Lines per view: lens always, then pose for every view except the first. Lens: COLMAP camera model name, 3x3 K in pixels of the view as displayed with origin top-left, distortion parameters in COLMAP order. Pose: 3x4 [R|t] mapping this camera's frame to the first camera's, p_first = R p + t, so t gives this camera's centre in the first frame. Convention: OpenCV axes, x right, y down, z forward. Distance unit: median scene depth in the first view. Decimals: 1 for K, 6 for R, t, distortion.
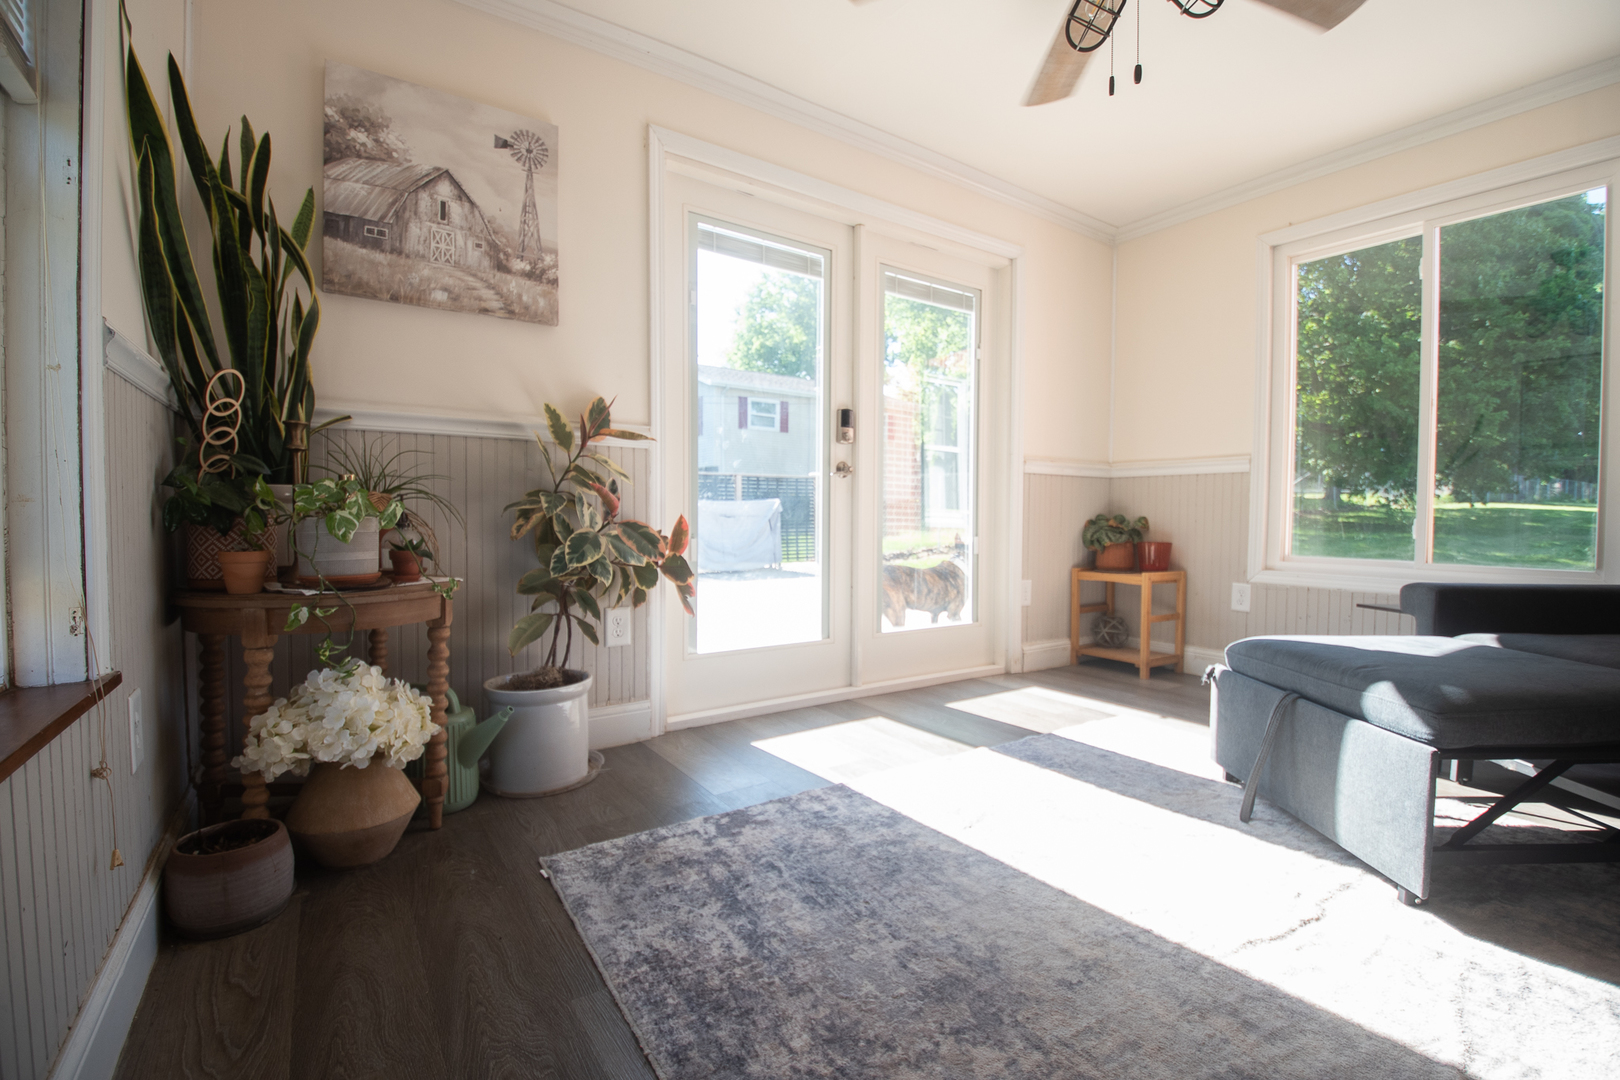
lens RADIAL K [[721.9, 0, 817.9], [0, 721.9, 535.6], [0, 0, 1]] dist [0.044882, -0.046574]
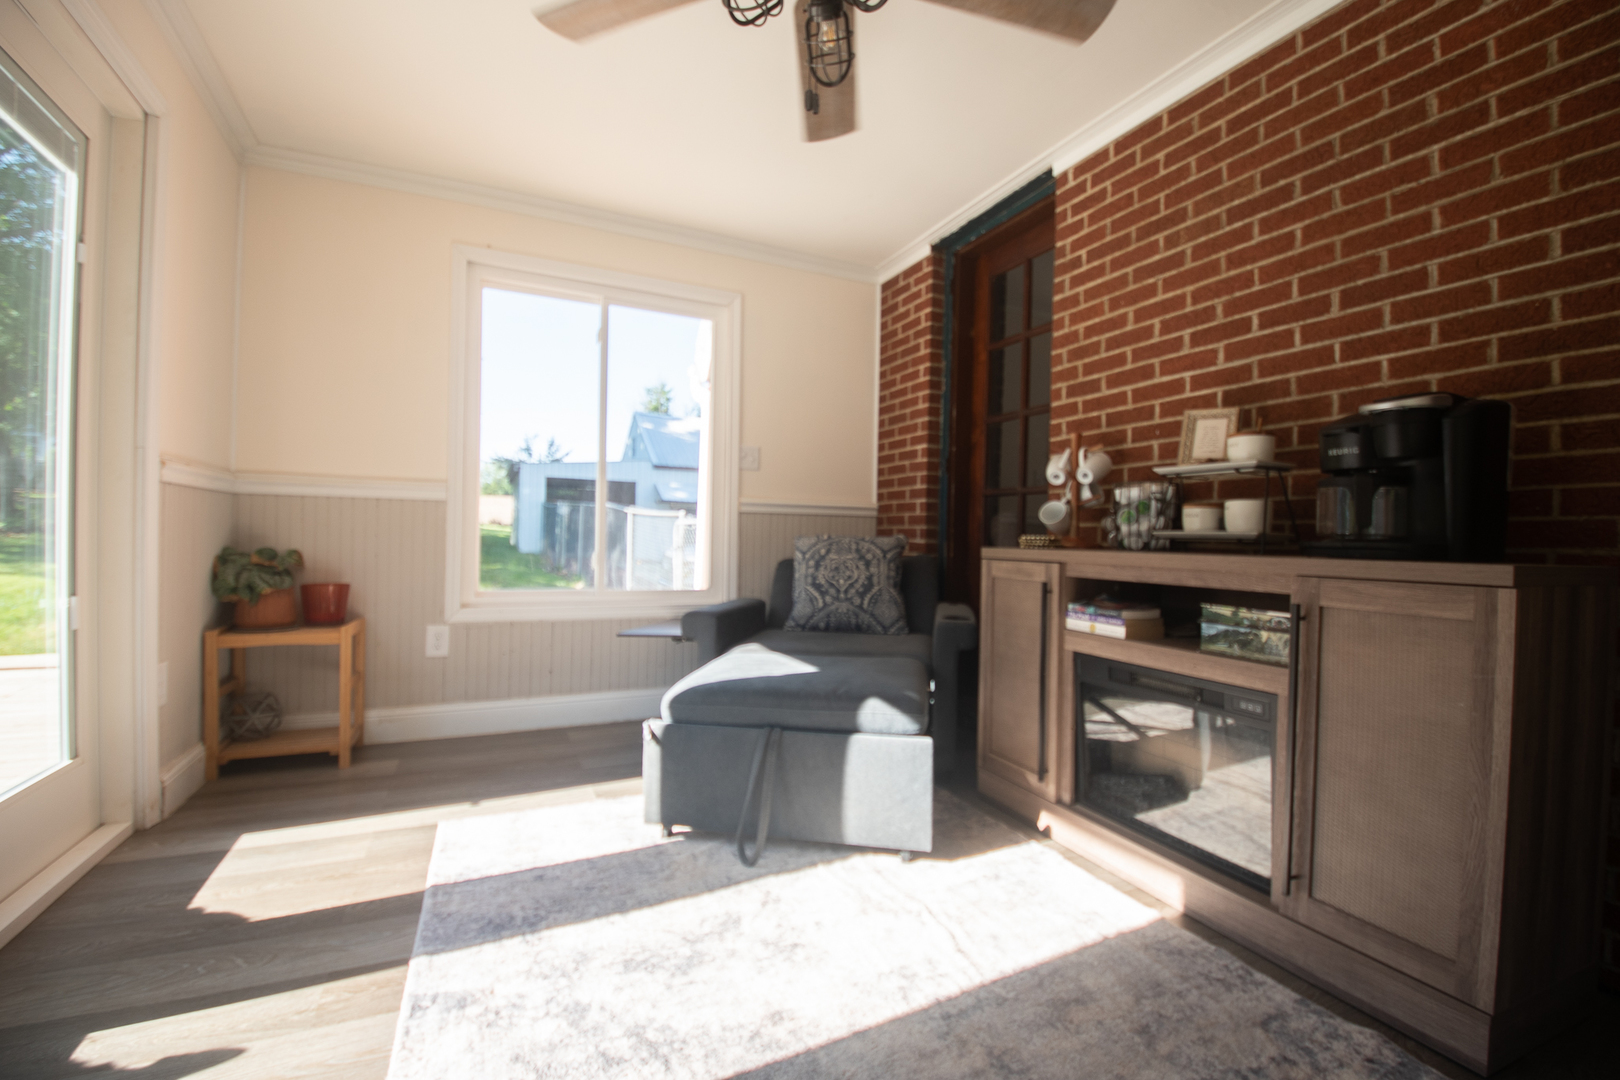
lens RADIAL K [[716.4, 0, 831.2], [0, 716.4, 543.1], [0, 0, 1]] dist [-0.018555, -0.009423]
pose [[0.141873, -0.011569, 0.989817, -0.296733], [0.011576, 0.999883, 0.010028, -0.053834], [-0.989817, 0.010036, 0.141990, 0.574660]]
